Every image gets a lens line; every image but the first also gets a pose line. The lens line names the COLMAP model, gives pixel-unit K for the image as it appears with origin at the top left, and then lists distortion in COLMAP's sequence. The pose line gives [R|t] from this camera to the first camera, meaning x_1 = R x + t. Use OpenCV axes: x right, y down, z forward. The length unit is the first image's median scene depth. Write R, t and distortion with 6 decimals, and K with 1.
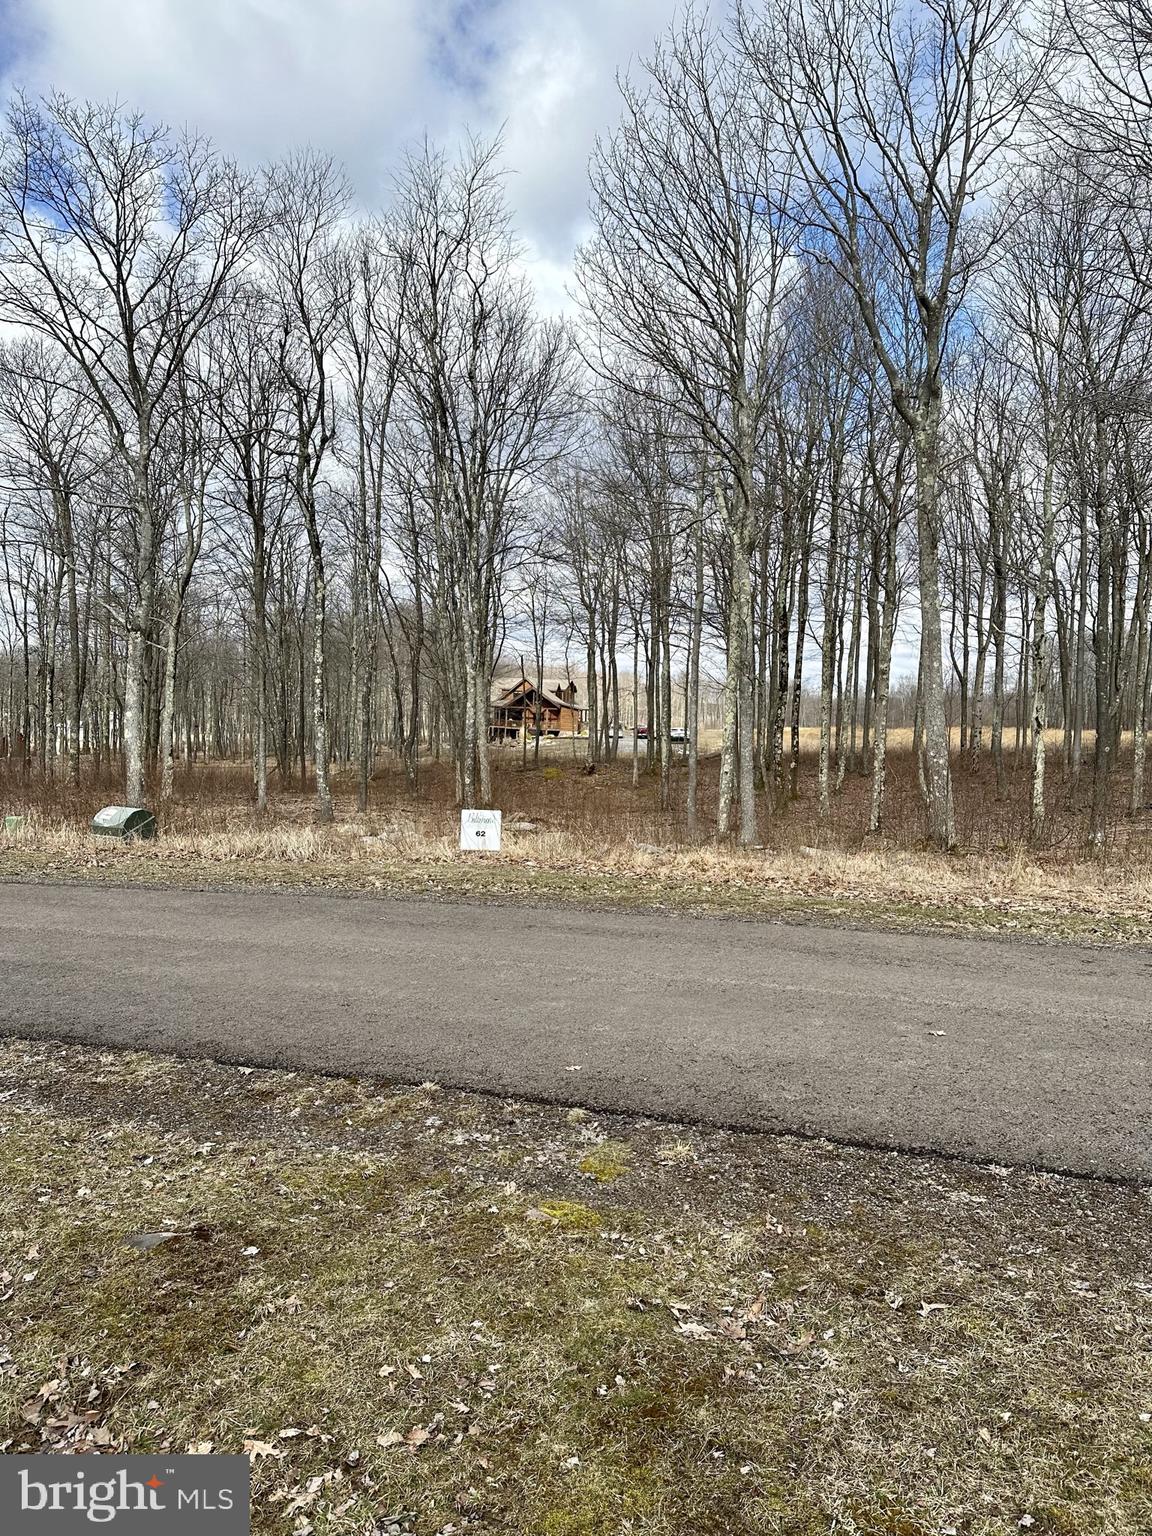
lens RADIAL K [[1065.4, 0, 584.7], [0, 1065.4, 777.0], [0, 0, 1]] dist [0.063297, -0.067281]
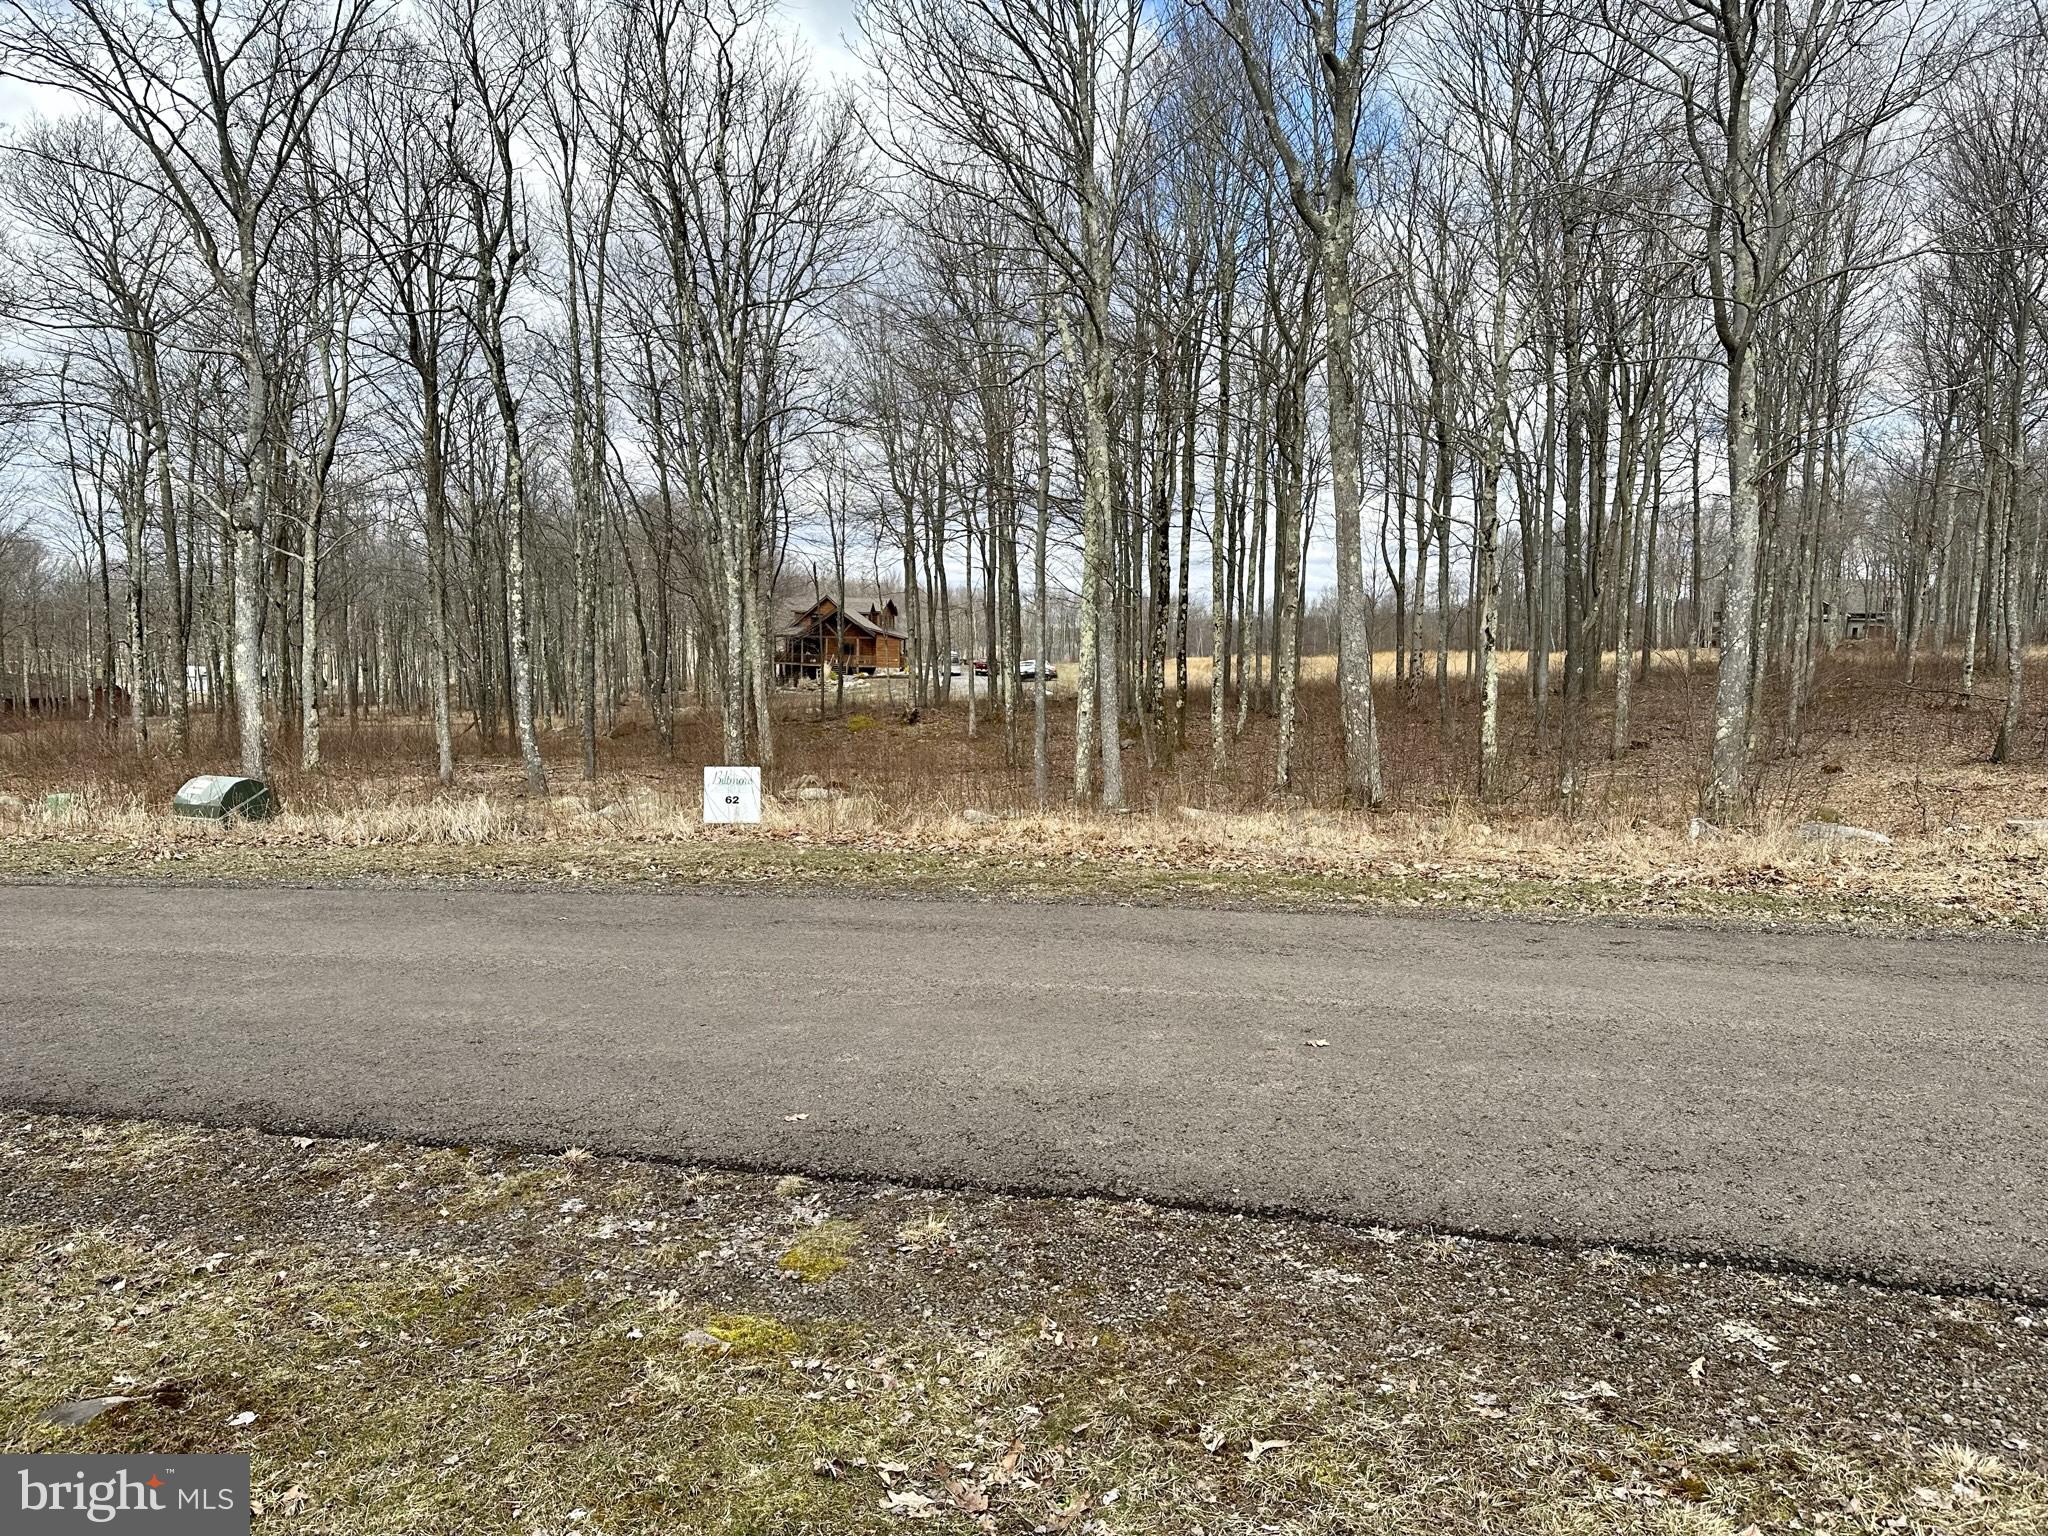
lens RADIAL K [[1420.5, 0, 1019.4], [0, 1420.5, 780.6], [0, 0, 1]] dist [0.063297, -0.067281]
pose [[0.997049, -0.025903, 0.072272, 0.020178], [0.023287, 0.999051, 0.036814, 0.007366], [-0.073157, -0.035023, 0.996705, 0.023960]]
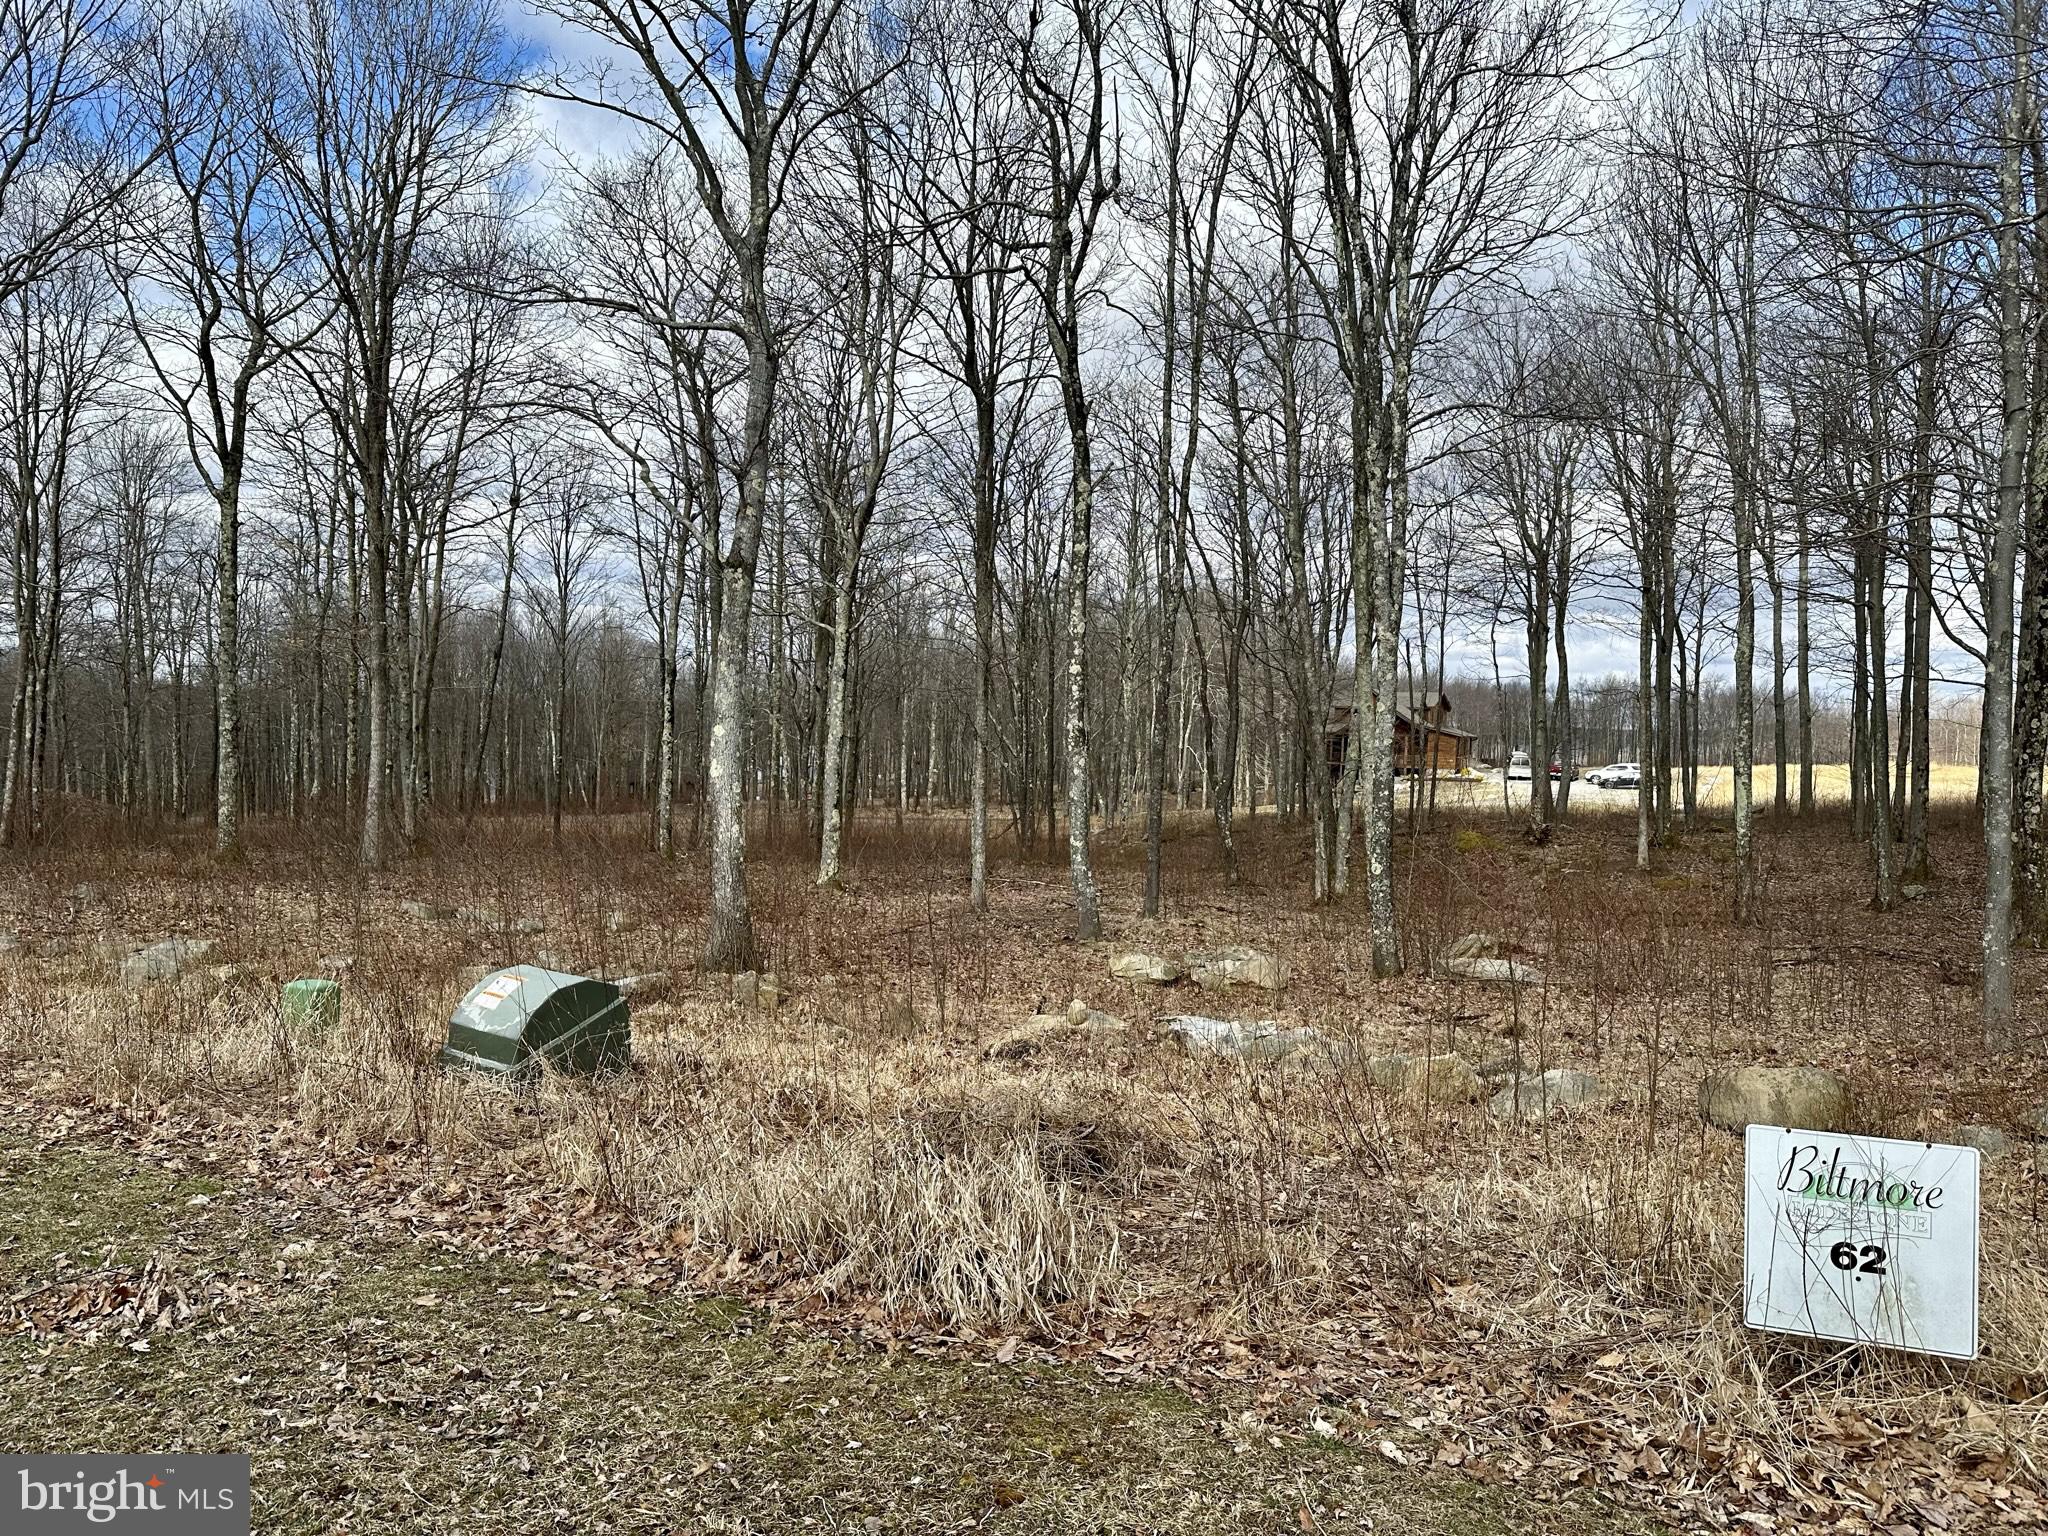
lens RADIAL K [[1420.5, 0, 1025.7], [0, 1420.5, 765.4], [0, 0, 1]] dist [0.063297, -0.067281]
pose [[0.961220, 0.000564, -0.275783, -0.133521], [-0.013403, 0.998912, -0.044672, -0.018751], [0.275458, 0.046636, 0.960181, 0.530959]]
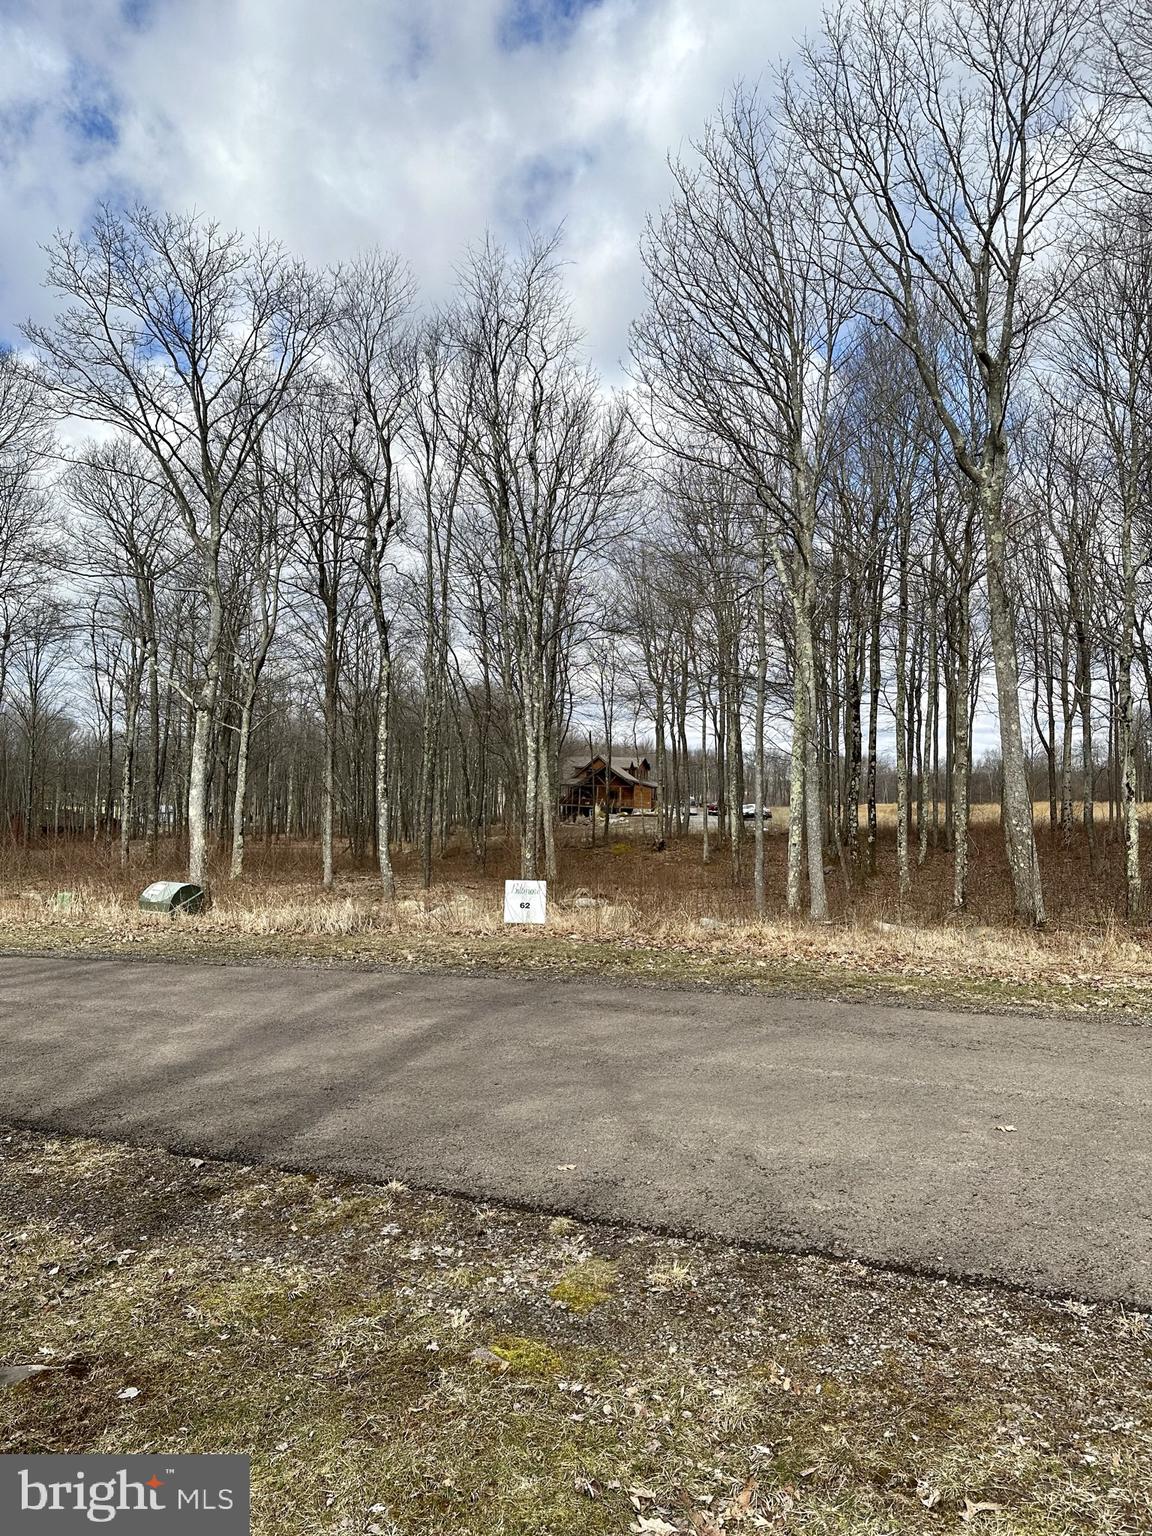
lens RADIAL K [[1065.4, 0, 583.3], [0, 1065.4, 763.0], [0, 0, 1]] dist [0.063297, -0.067281]
pose [[0.997161, -0.013665, -0.074048, 0.019742], [0.007082, 0.996056, -0.088441, 0.008081], [0.074964, 0.087665, 0.993325, 0.034802]]
